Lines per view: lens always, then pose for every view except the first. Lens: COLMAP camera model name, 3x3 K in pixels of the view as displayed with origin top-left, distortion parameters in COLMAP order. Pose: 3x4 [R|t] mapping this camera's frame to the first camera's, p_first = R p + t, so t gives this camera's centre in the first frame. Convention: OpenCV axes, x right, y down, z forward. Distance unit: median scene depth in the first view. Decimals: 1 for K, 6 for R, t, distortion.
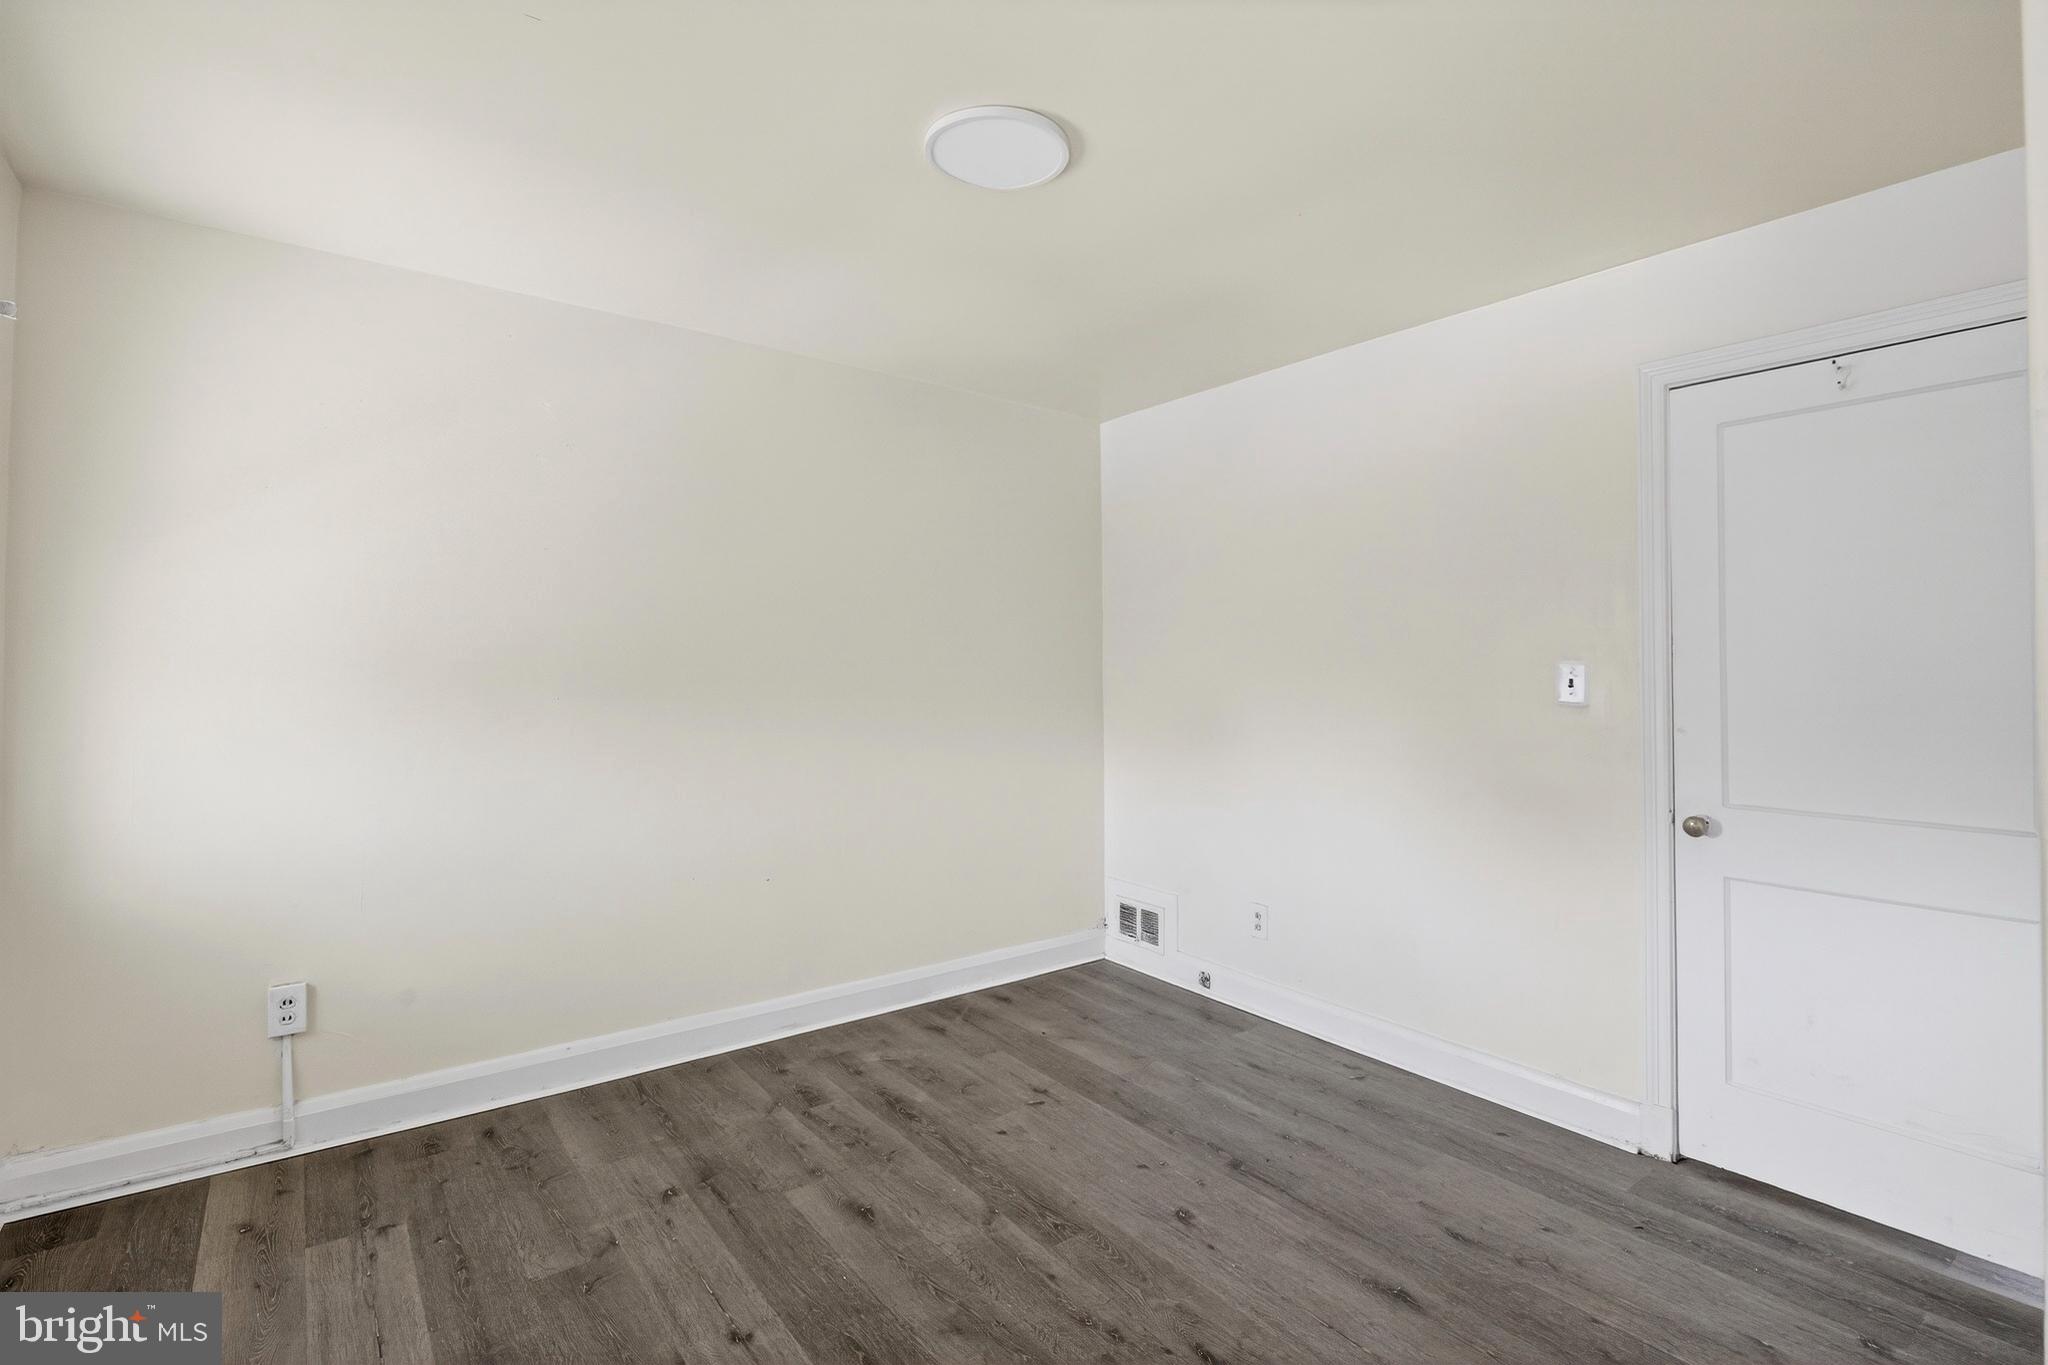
lens RADIAL K [[939.5, 0, 1028.4], [0, 939.5, 678.0], [0, 0, 1]] dist [-0.002100, -0.003182]
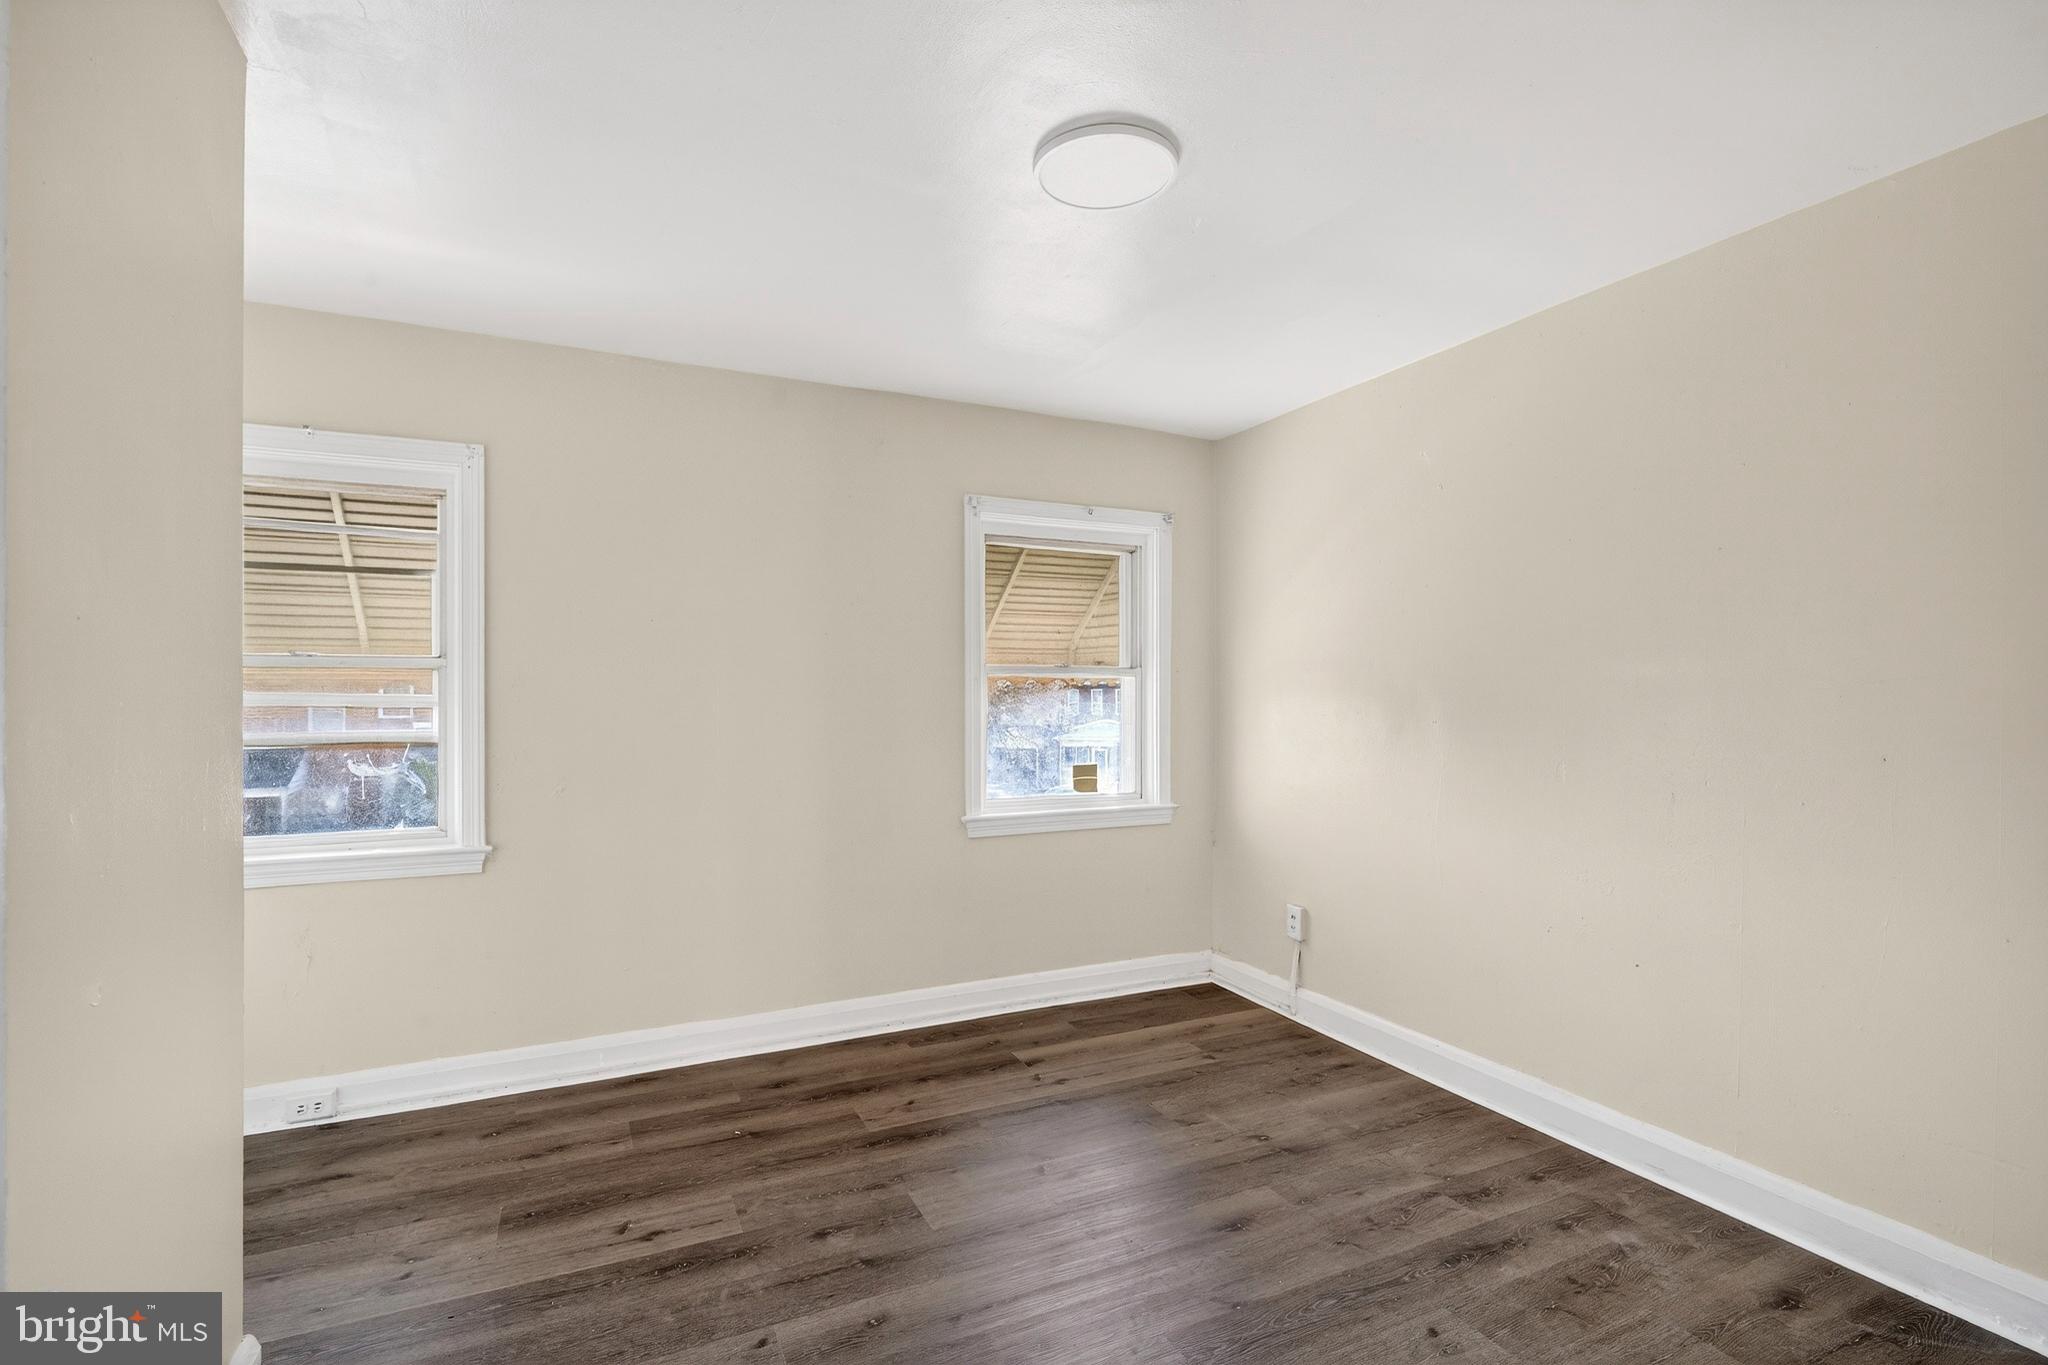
lens RADIAL K [[939.5, 0, 1026.3], [0, 939.5, 691.0], [0, 0, 1]] dist [-0.002100, -0.003182]
pose [[-0.199283, -0.011170, -0.979878, 0.754348], [-0.006846, 0.999927, -0.010007, 0.000661], [0.979918, 0.004714, -0.199345, 0.845651]]
